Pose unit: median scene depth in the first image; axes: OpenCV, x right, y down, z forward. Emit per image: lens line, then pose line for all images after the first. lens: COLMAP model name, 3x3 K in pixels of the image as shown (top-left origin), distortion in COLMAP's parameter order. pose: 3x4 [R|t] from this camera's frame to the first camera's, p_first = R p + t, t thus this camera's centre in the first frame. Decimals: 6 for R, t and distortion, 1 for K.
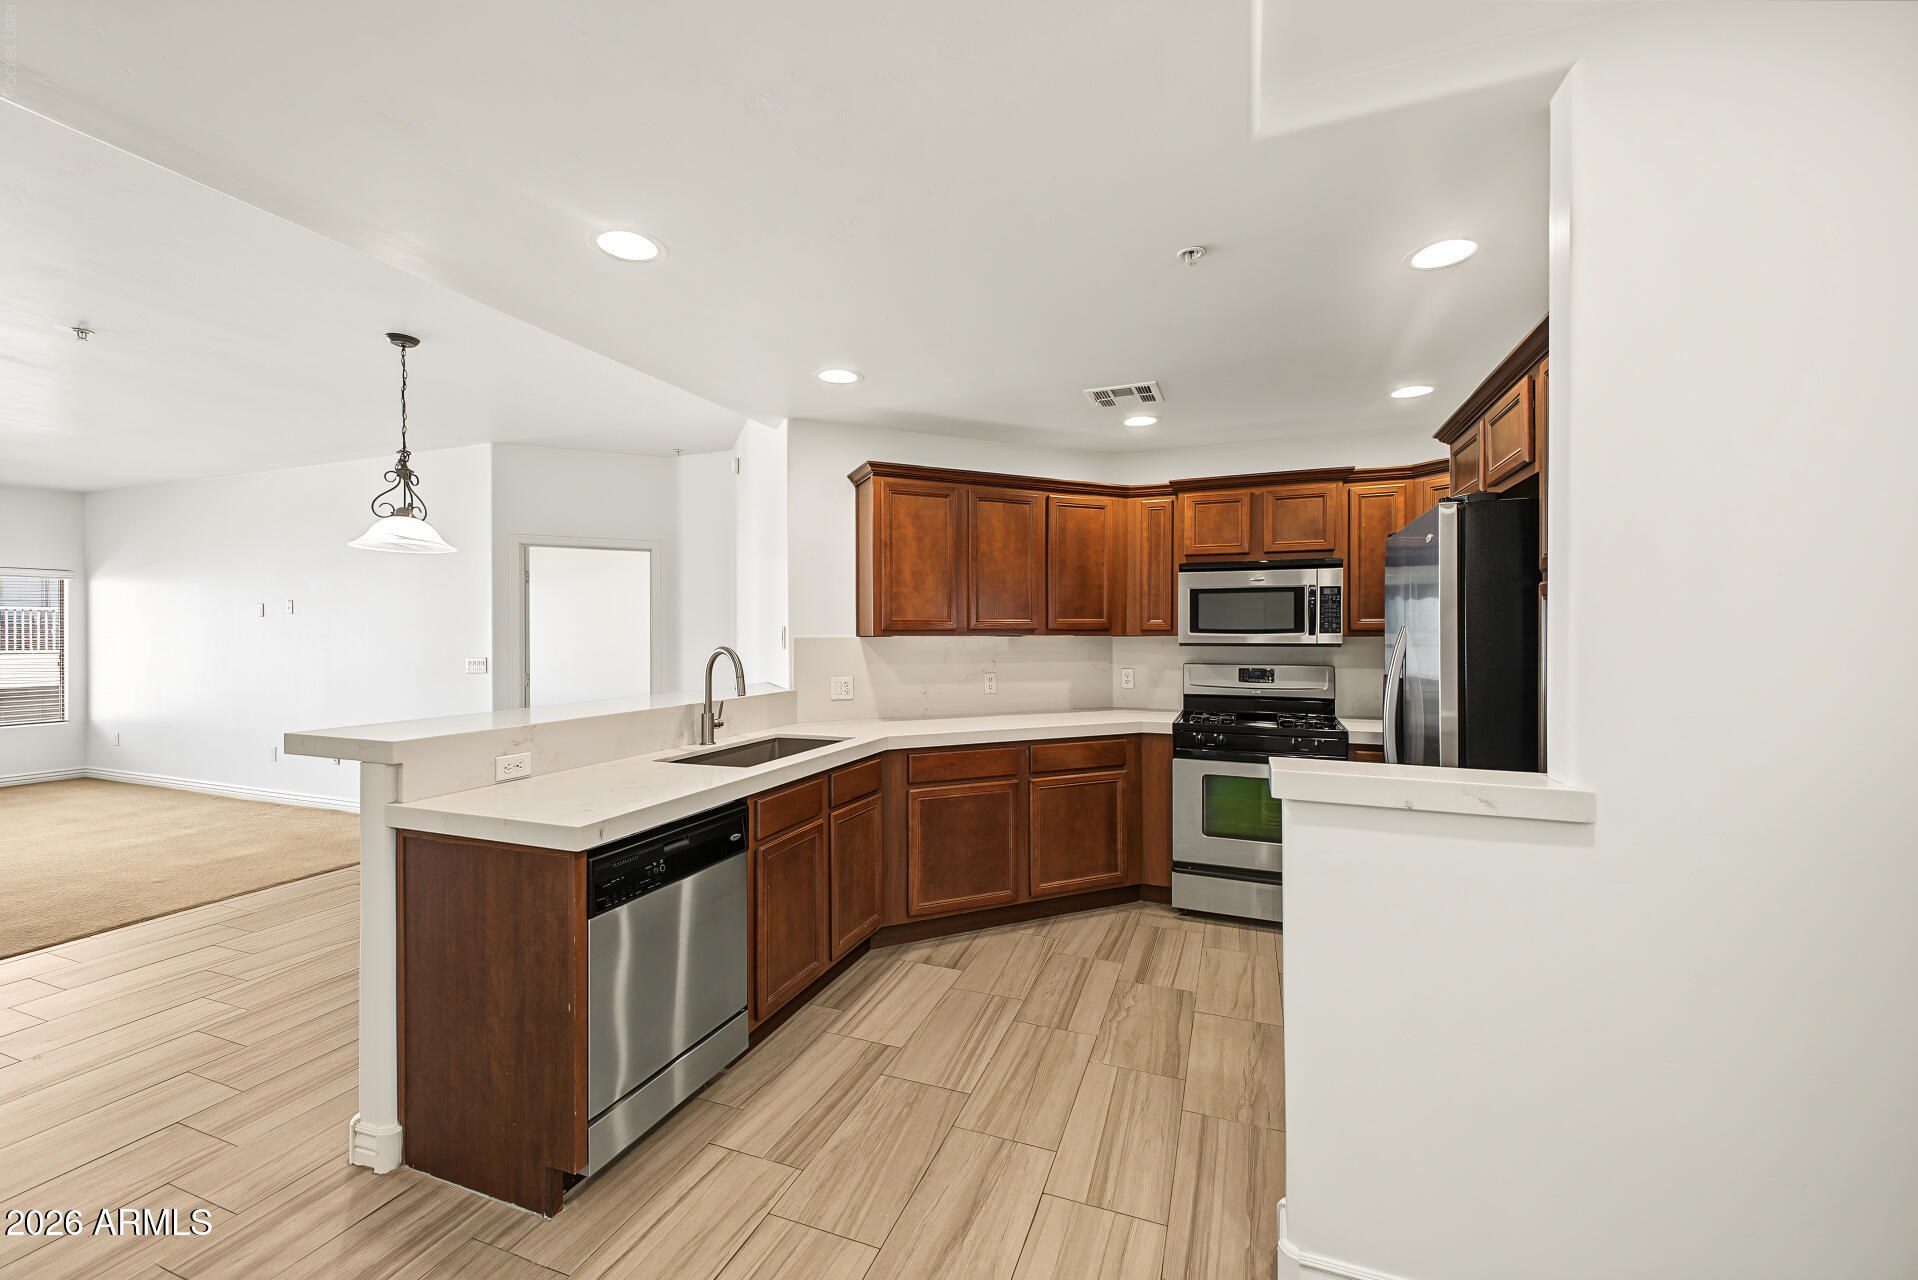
lens RADIAL K [[750.3, 0, 952.3], [0, 750.3, 629.3], [0, 0, 1]] dist [0.008953, -0.002250]
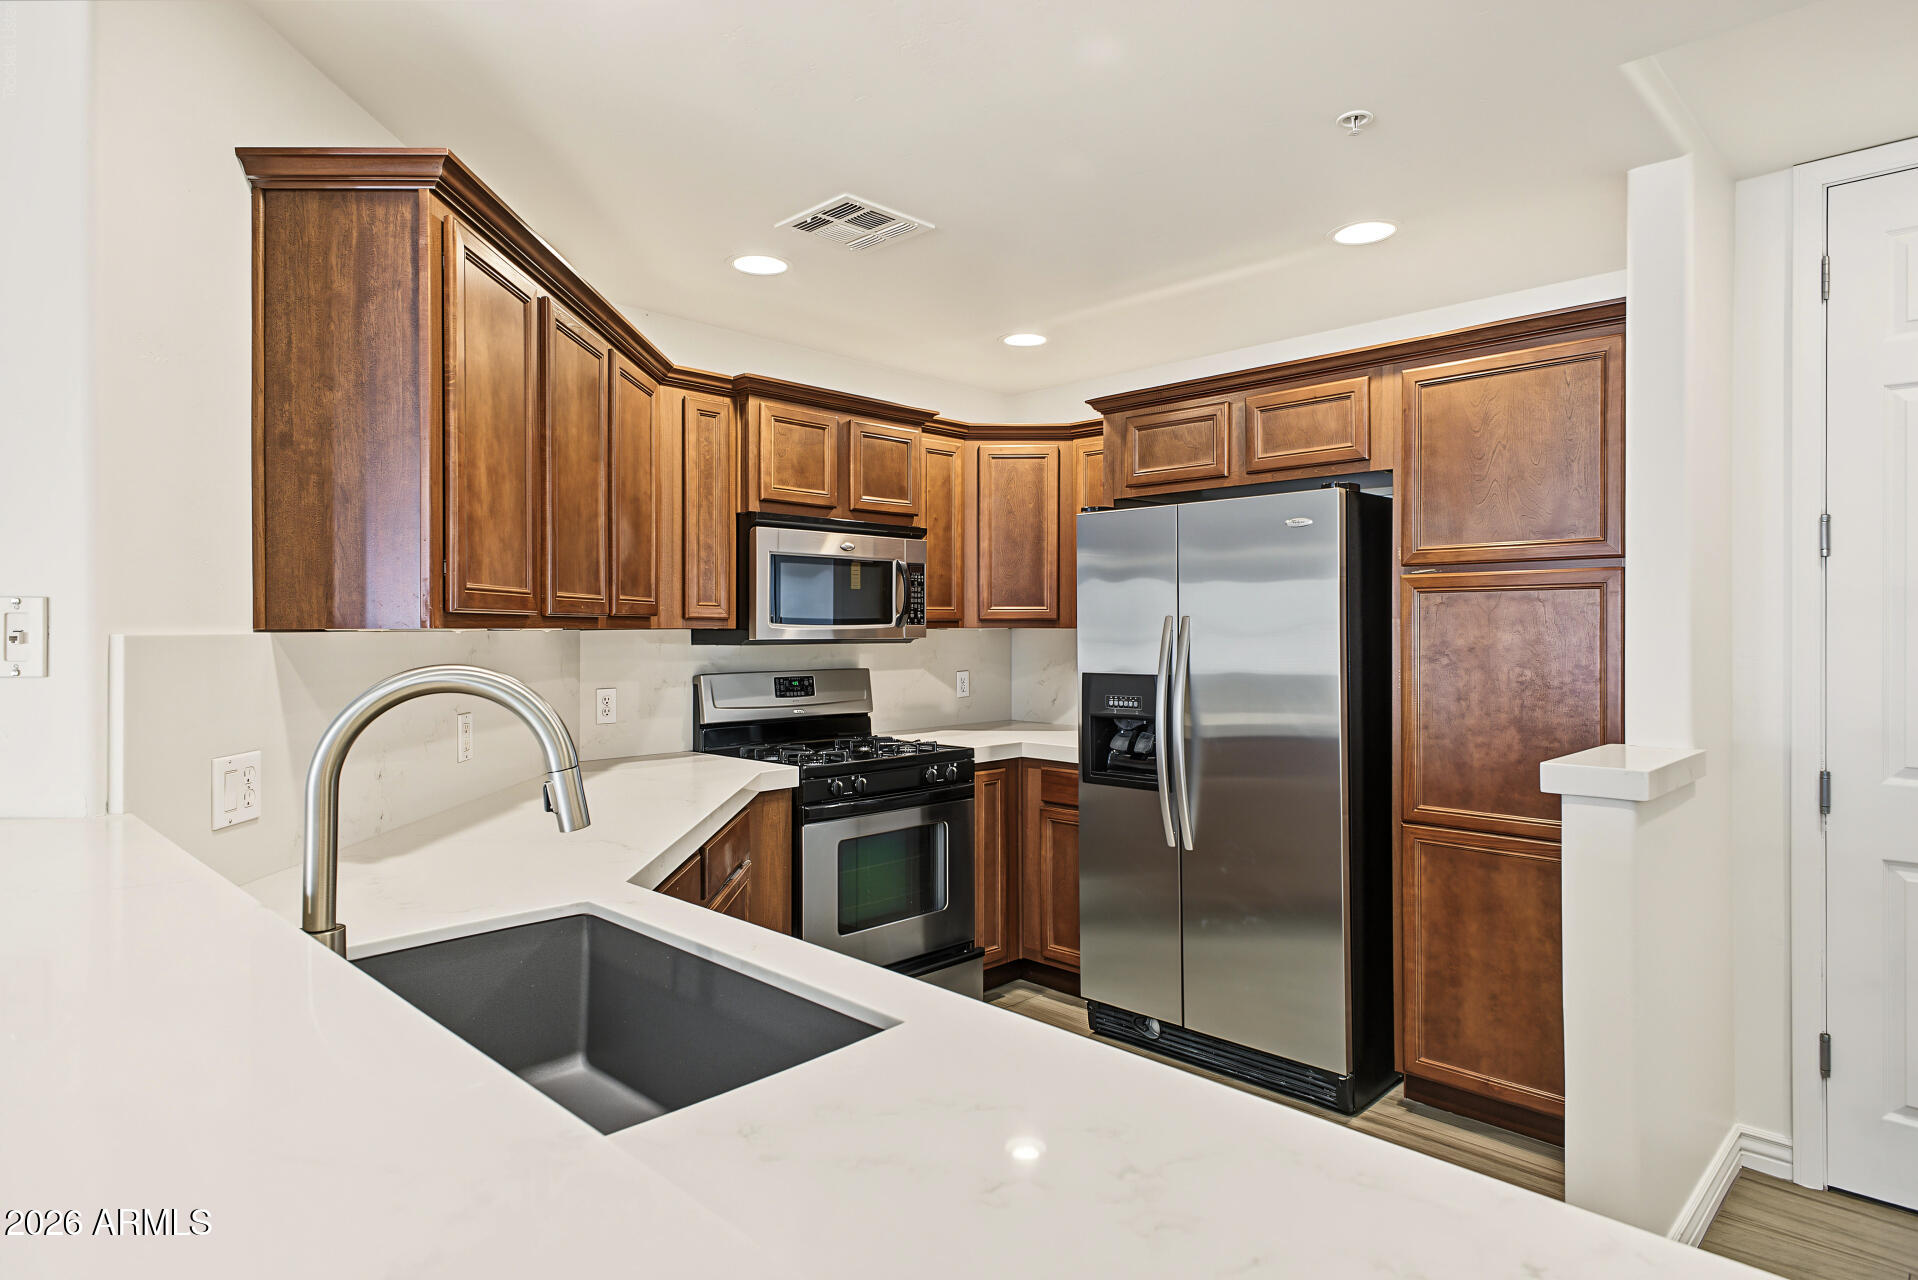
lens RADIAL K [[1059.7, 0, 948.5], [0, 1059.7, 624.0], [0, 0, 1]] dist [0.015472, -0.006301]
pose [[0.394070, 0.003154, 0.919075, -0.483422], [-0.003955, 0.999991, -0.001736, 0.006351], [-0.919072, -0.002951, 0.394079, 0.564874]]
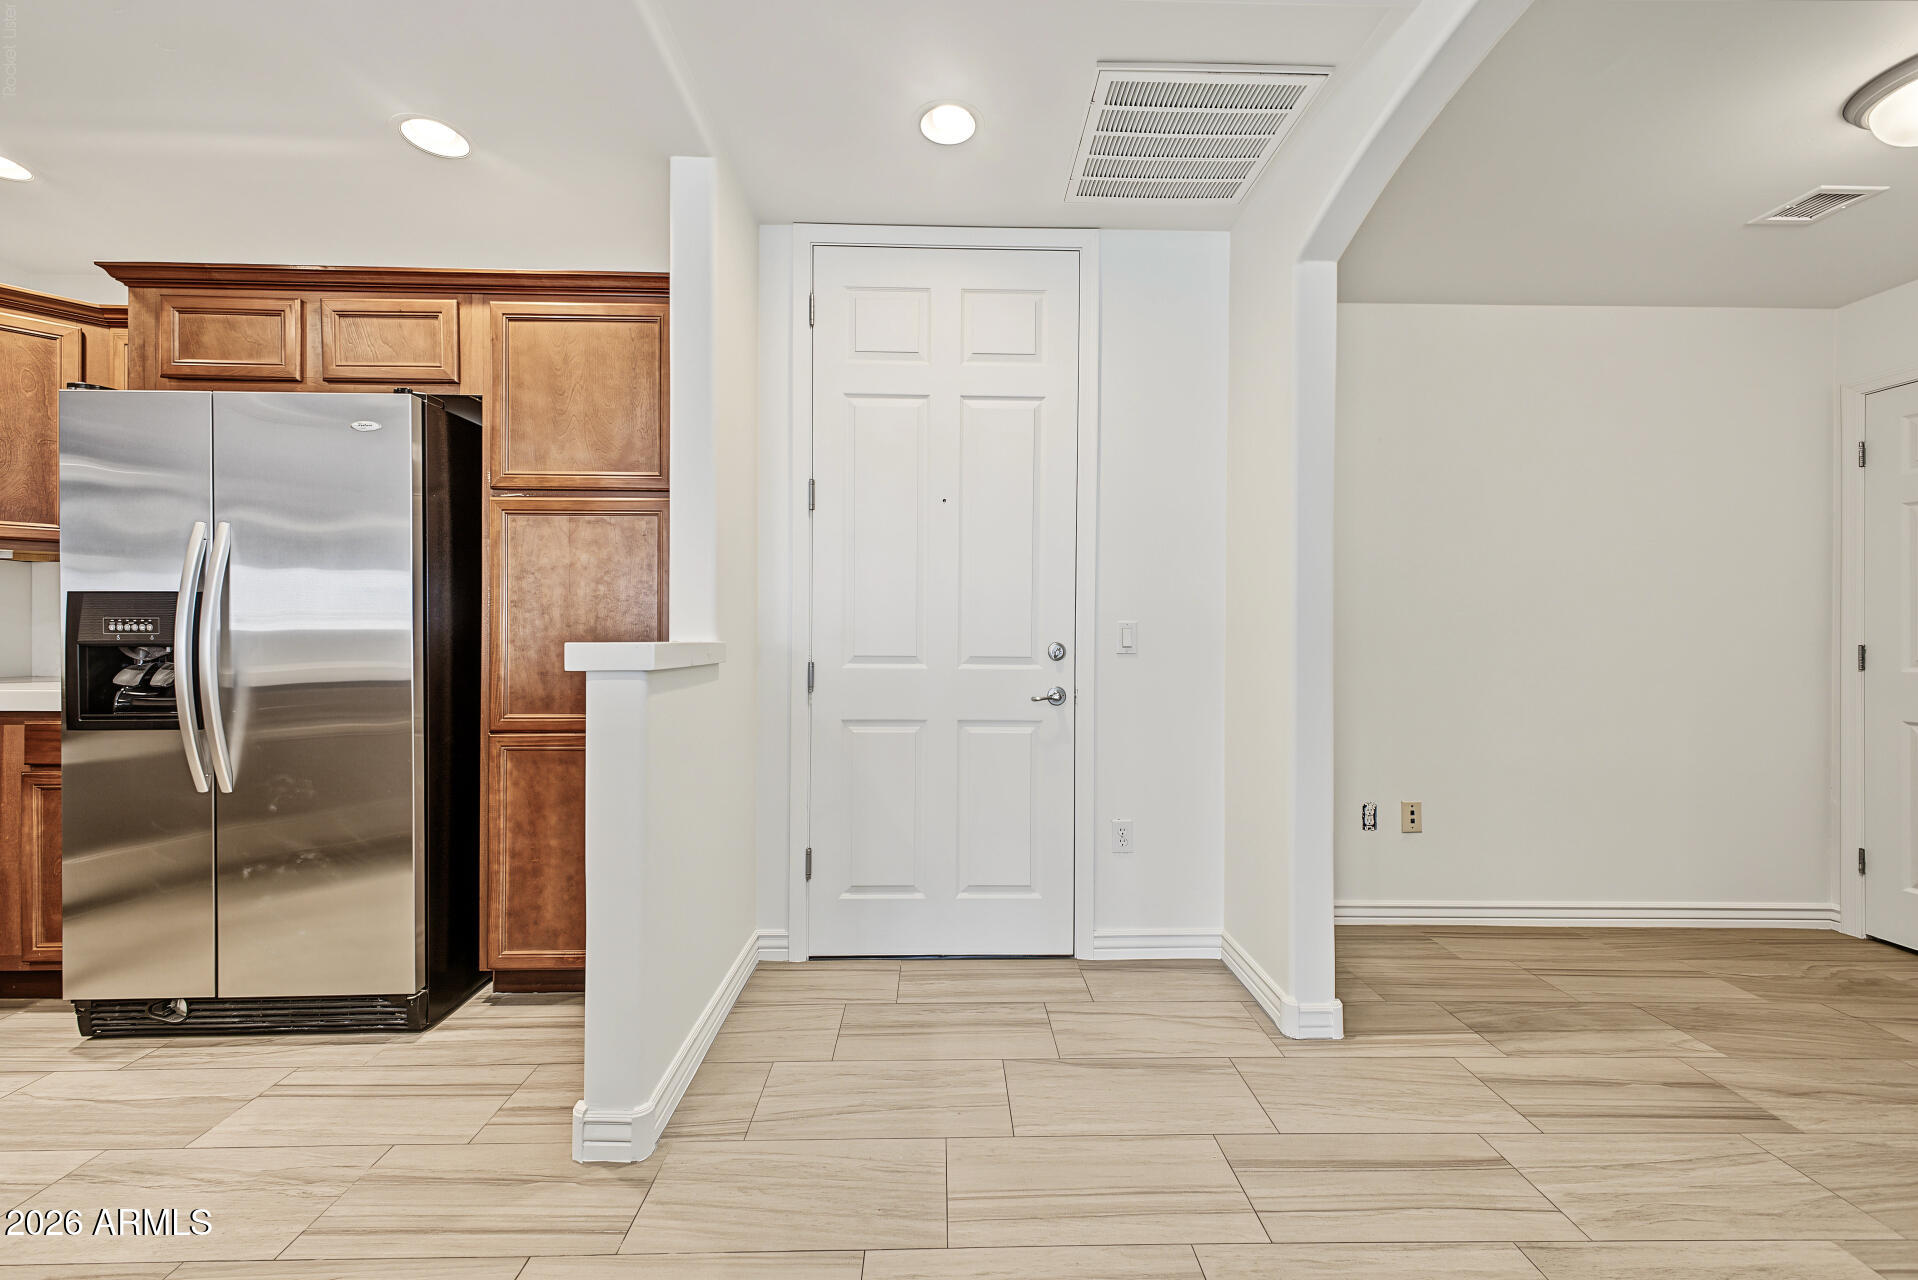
lens RADIAL K [[750.3, 0, 963.8], [0, 750.3, 638.2], [0, 0, 1]] dist [0.008953, -0.002250]
pose [[-0.389660, -0.006715, 0.920934, -0.294634], [-0.007885, 0.999961, 0.003955, 0.076948], [-0.920925, -0.005720, -0.389698, 0.446599]]
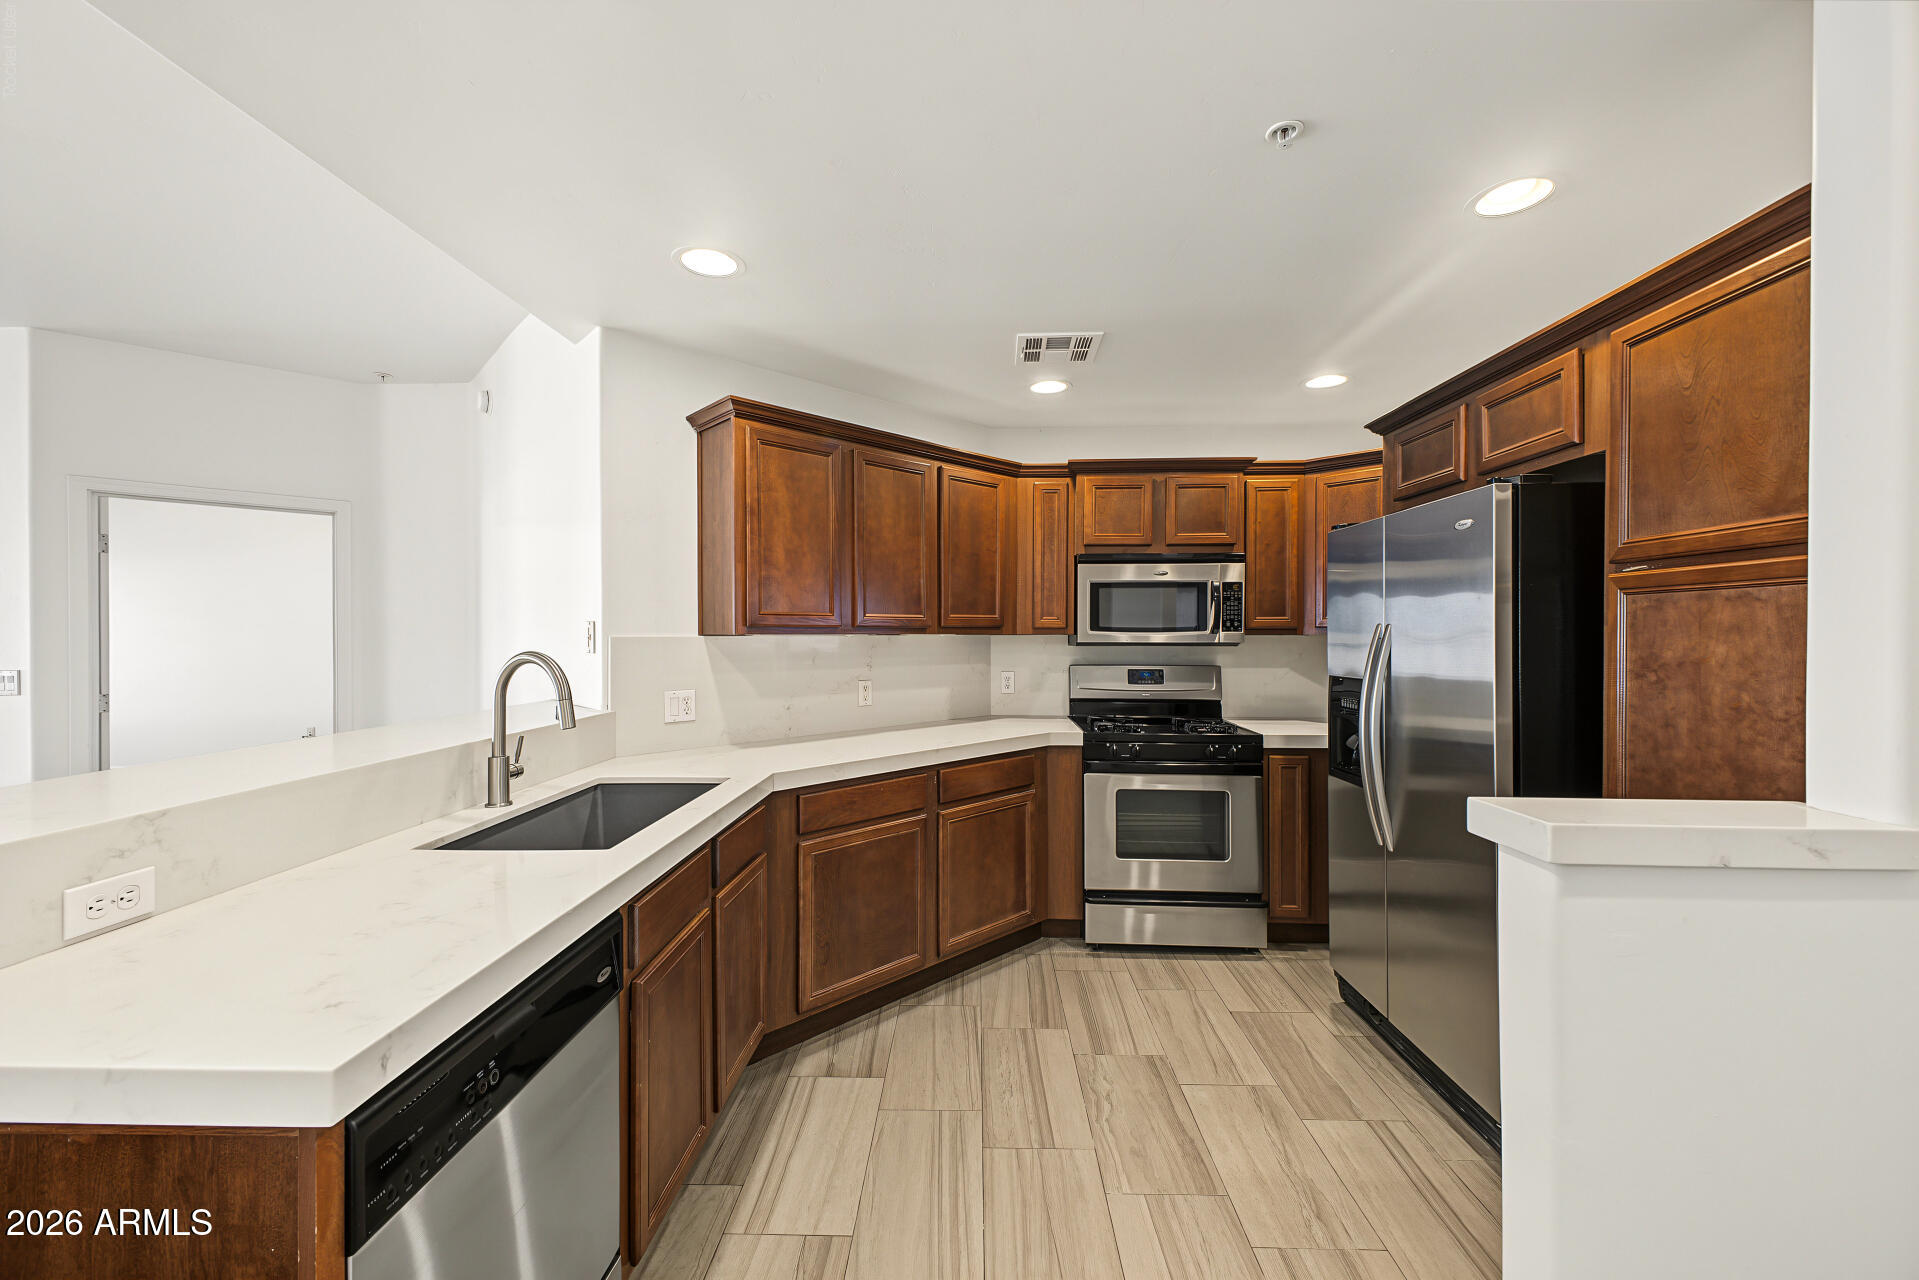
lens RADIAL K [[750.7, 0, 952.3], [0, 750.7, 632.0], [0, 0, 1]] dist [0.008953, -0.002250]
pose [[0.943155, 0.000644, 0.332353, -0.149963], [-0.002178, 0.999989, 0.004242, 0.002449], [-0.332346, -0.004725, 0.943146, 0.231022]]
